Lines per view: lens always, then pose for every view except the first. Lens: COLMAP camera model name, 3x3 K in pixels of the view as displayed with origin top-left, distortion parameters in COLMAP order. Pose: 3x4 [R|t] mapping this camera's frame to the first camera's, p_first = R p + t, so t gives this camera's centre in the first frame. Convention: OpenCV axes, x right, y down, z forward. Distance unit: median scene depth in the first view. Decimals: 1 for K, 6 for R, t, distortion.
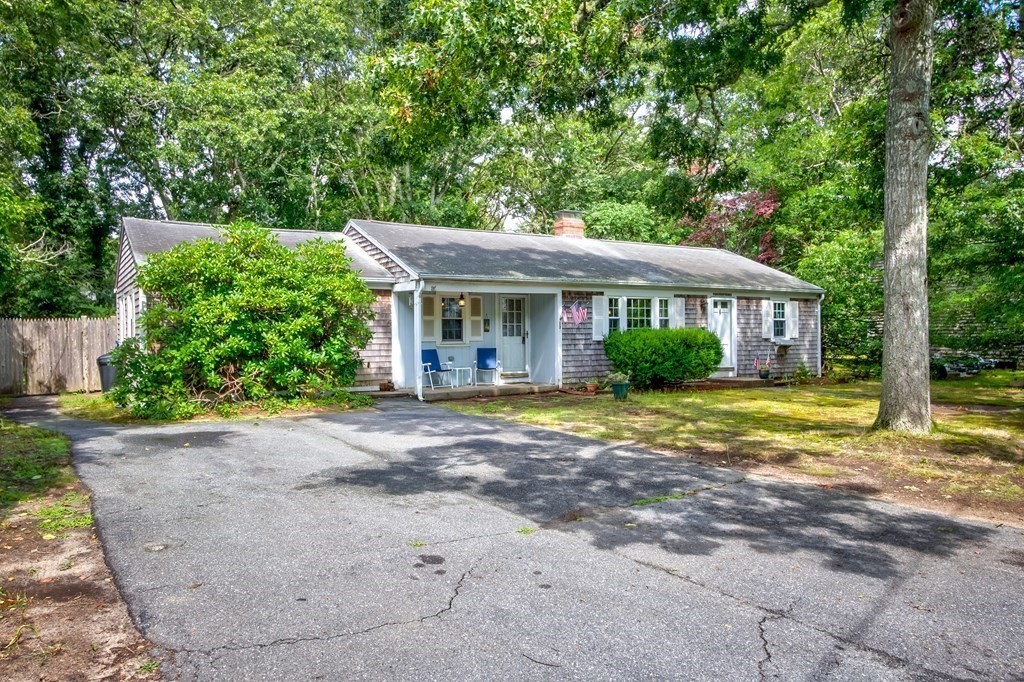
lens RADIAL K [[733.7, 0, 520.9], [0, 733.7, 339.3], [0, 0, 1]] dist [0.028637, -0.046581]
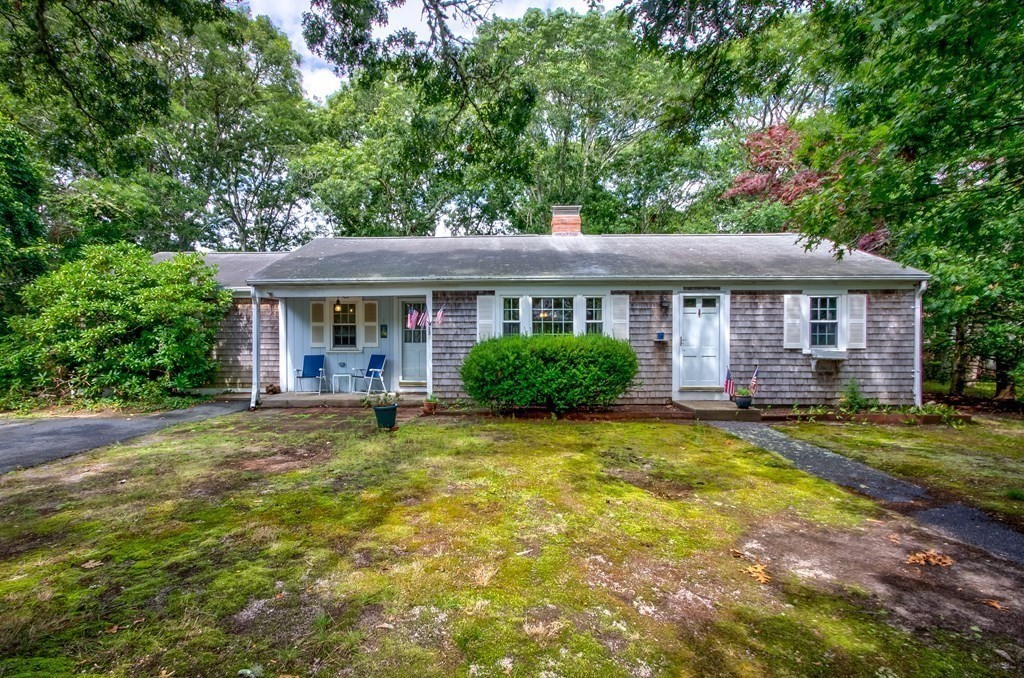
lens RADIAL K [[488.9, 0, 492.8], [0, 488.9, 339.3], [0, 0, 1]] dist [-0.016866, 0.003571]
pose [[0.821240, 0.007960, -0.570528, 0.457645], [-0.006972, 0.999968, 0.003917, -0.012476], [0.570541, 0.000761, 0.821269, 0.576794]]
